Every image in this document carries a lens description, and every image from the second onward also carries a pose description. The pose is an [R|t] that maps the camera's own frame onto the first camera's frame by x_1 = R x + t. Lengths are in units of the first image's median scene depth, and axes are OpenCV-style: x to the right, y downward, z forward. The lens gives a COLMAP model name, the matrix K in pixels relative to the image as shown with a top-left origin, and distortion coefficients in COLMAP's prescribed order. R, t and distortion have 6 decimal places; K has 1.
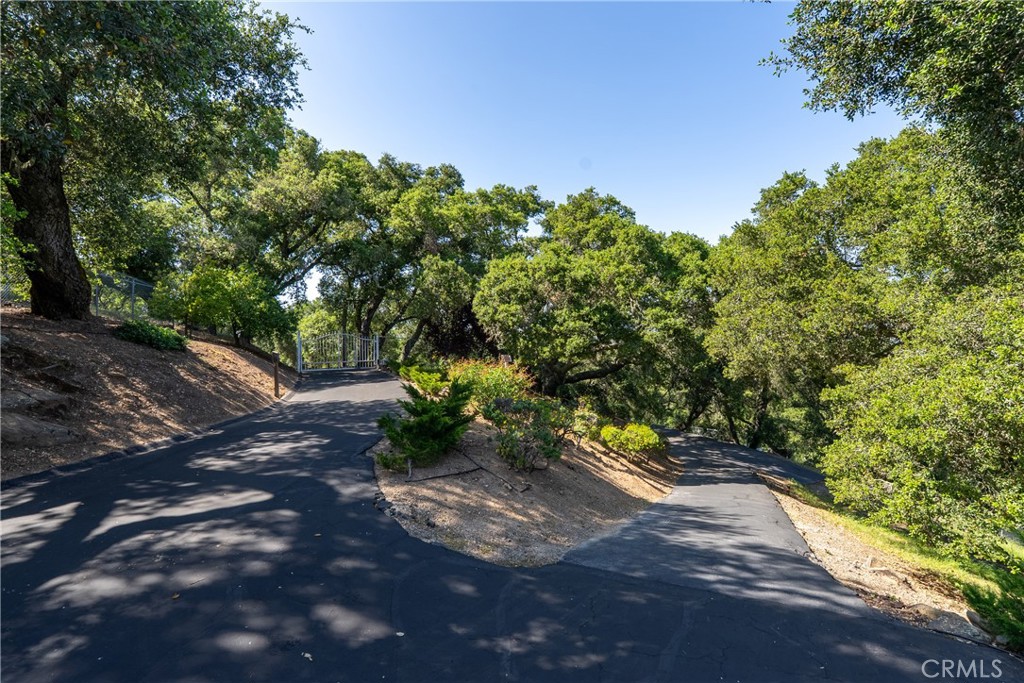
lens RADIAL K [[461.6, 0, 512.0], [0, 461.6, 341.5], [0, 0, 1]] dist [-0.001166, -0.000241]
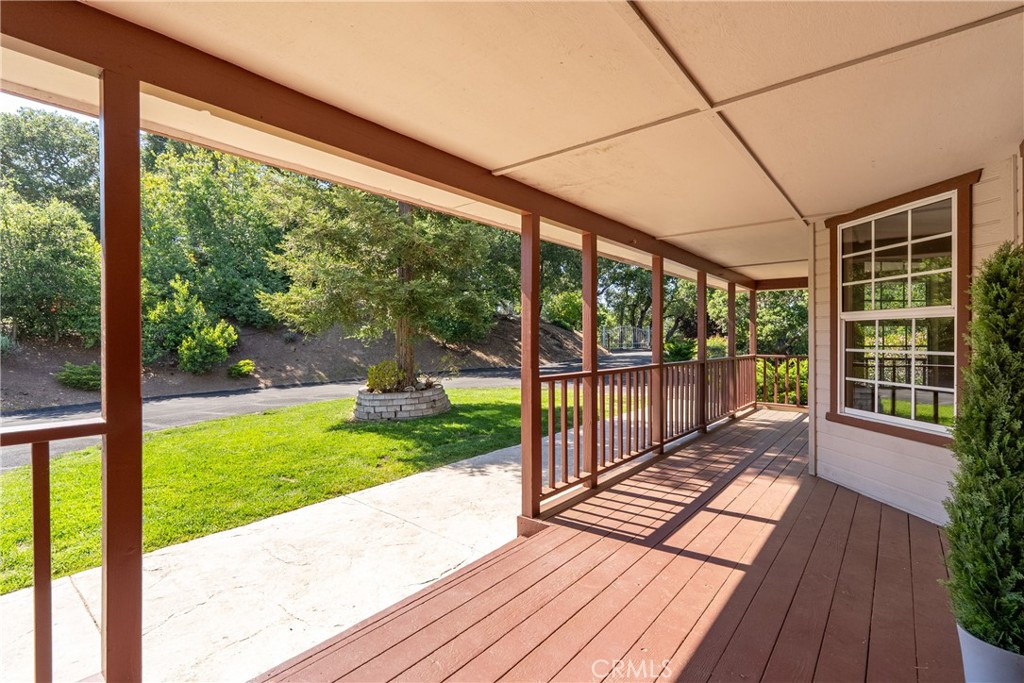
lens RADIAL K [[461.6, 0, 512.0], [0, 461.6, 341.5], [0, 0, 1]] dist [-0.001166, -0.000241]
pose [[0.857287, 0.003531, -0.514826, 0.193409], [-0.001739, 0.999991, 0.003964, 0.045259], [0.514835, -0.002503, 0.857285, -0.949587]]
